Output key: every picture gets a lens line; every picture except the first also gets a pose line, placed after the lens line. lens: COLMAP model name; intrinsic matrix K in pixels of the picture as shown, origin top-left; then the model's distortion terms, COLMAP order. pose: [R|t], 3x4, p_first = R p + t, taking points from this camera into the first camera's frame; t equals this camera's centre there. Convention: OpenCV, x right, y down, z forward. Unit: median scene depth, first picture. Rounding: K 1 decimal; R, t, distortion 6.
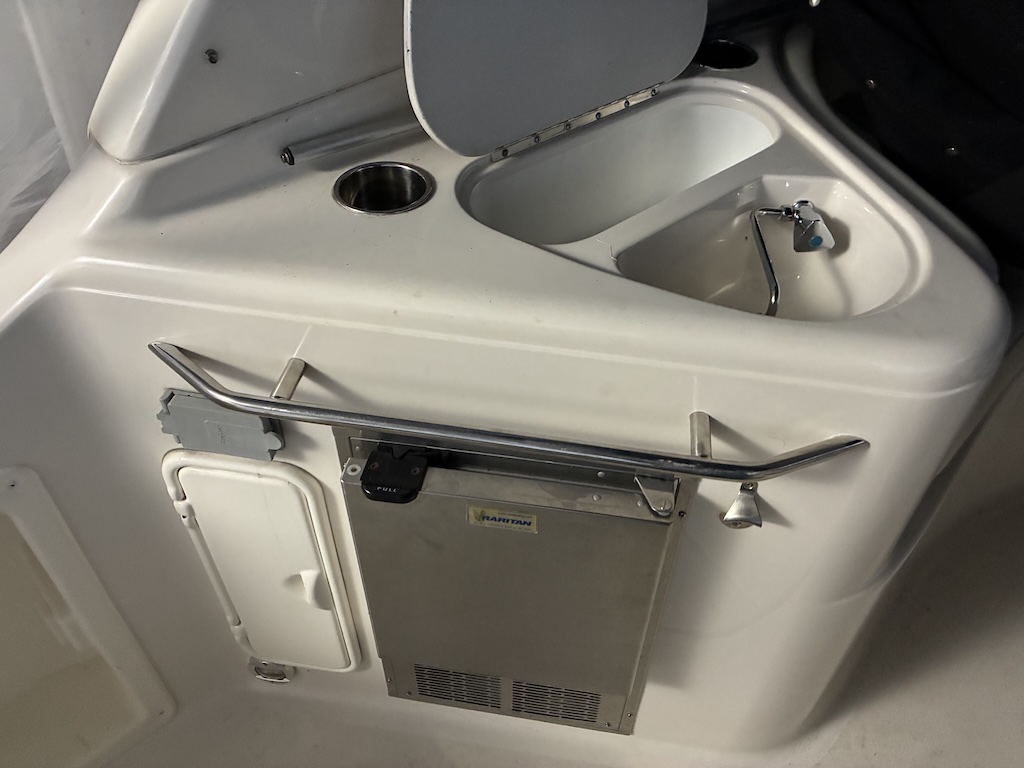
lens RADIAL K [[795.8, 0, 512.4], [0, 795.8, 382.6], [0, 0, 1]] dist [0.009109, -0.008111]
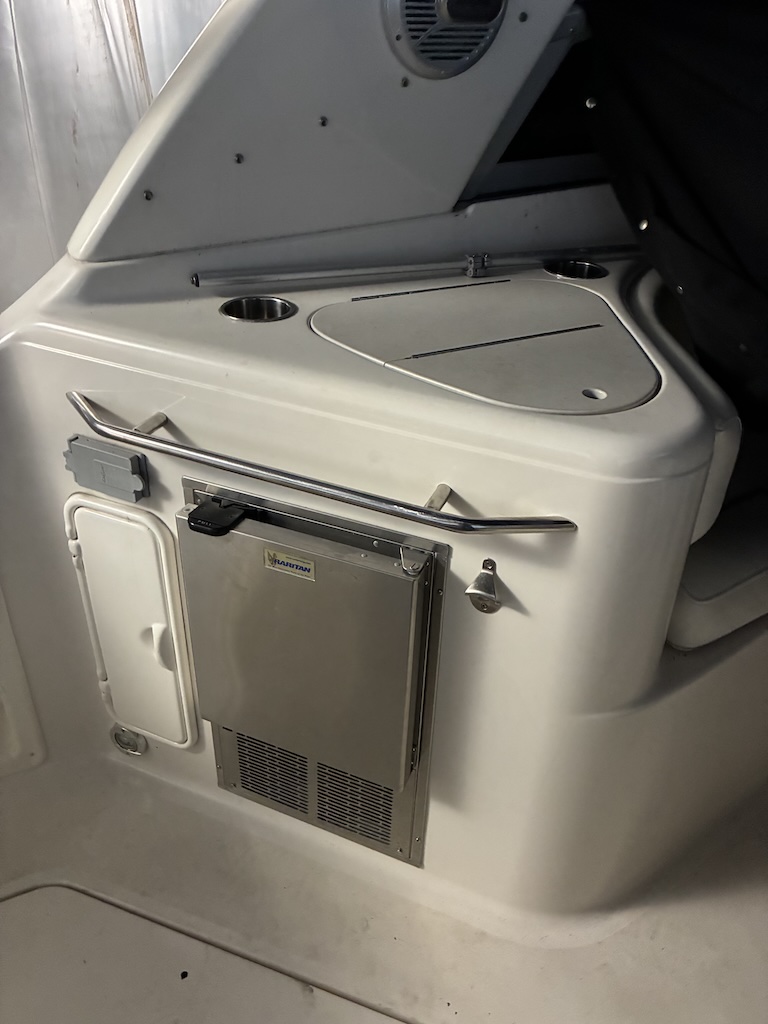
lens RADIAL K [[782.2, 0, 379.0], [0, 782.2, 513.0], [0, 0, 1]] dist [0.026290, -0.051246]
pose [[0.969394, 0.147402, -0.196337, 0.332941], [-0.184546, 0.964917, -0.186757, 0.283141], [0.161920, 0.217274, 0.962587, -0.149422]]
